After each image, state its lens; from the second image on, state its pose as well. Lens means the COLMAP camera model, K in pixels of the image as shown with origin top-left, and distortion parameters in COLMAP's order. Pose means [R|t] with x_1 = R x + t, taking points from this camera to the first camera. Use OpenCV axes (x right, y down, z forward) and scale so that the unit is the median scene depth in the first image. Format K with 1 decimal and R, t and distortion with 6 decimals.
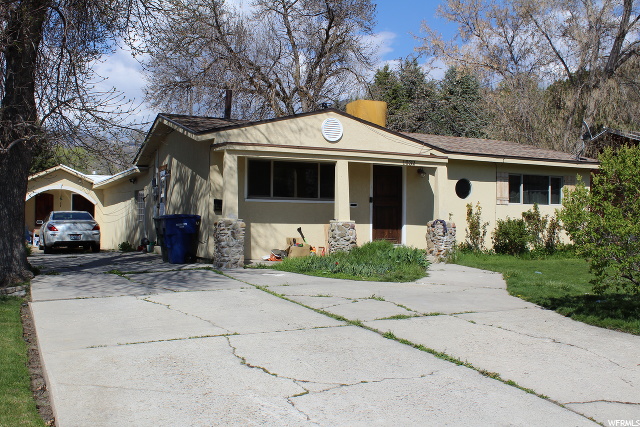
lens RADIAL K [[668.6, 0, 320.0], [0, 668.6, 213.5], [0, 0, 1]] dist [-0.096660, 0.012946]
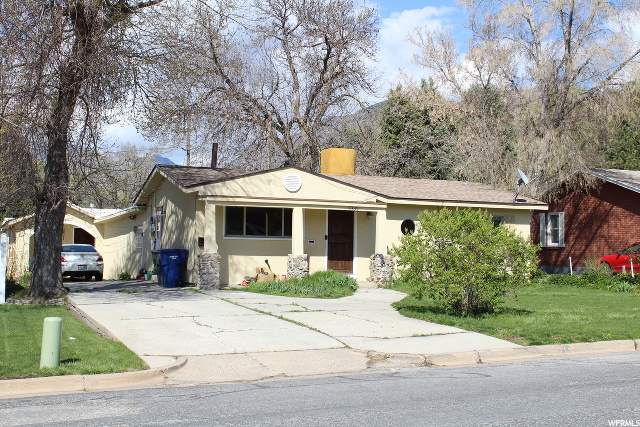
lens RADIAL K [[857.4, 0, 320.0], [0, 857.4, 213.5], [0, 0, 1]] dist [-0.020799, -0.011479]
pose [[0.998957, 0.002826, -0.045568, 0.126859], [-0.004399, 0.999396, -0.034458, -0.009046], [0.045444, 0.034623, 0.998367, -0.544264]]
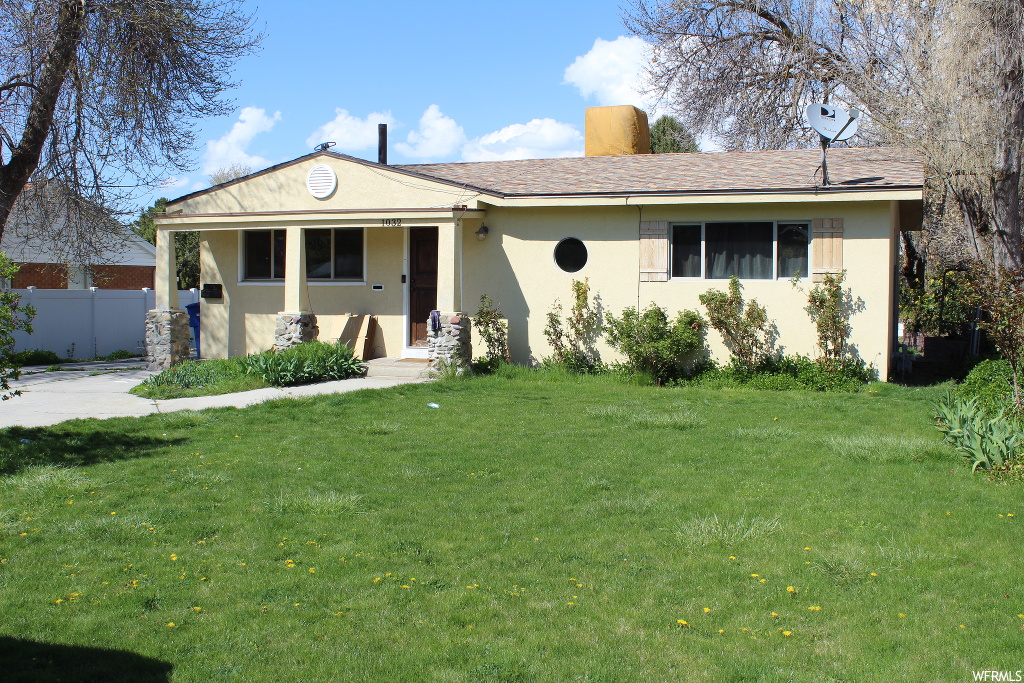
lens RADIAL K [[1069.7, 0, 512.0], [0, 1069.7, 341.5], [0, 0, 1]] dist [-0.096660, 0.012946]
pose [[0.692307, 0.027187, -0.721090, 0.847907], [0.012763, 0.998672, 0.049906, -0.009534], [0.721490, -0.043754, 0.691041, 0.319096]]
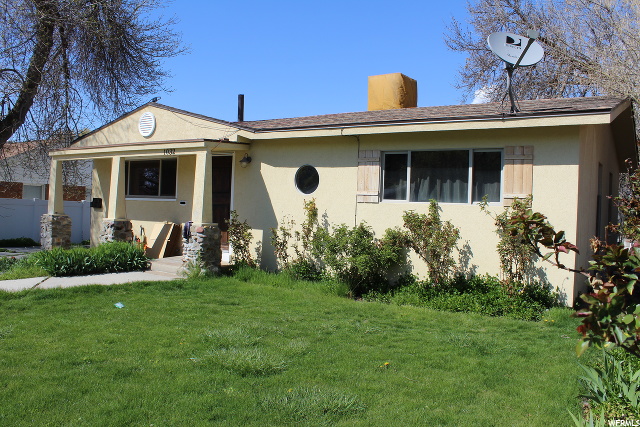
lens RADIAL K [[539.6, 0, 320.0], [0, 539.6, 213.5], [0, 0, 1]] dist [-0.160314, 0.145008]
pose [[0.513167, 0.014459, -0.858167, 0.703422], [-0.017546, 0.999826, 0.006353, -0.005696], [0.858110, 0.011798, 0.513331, 0.721711]]
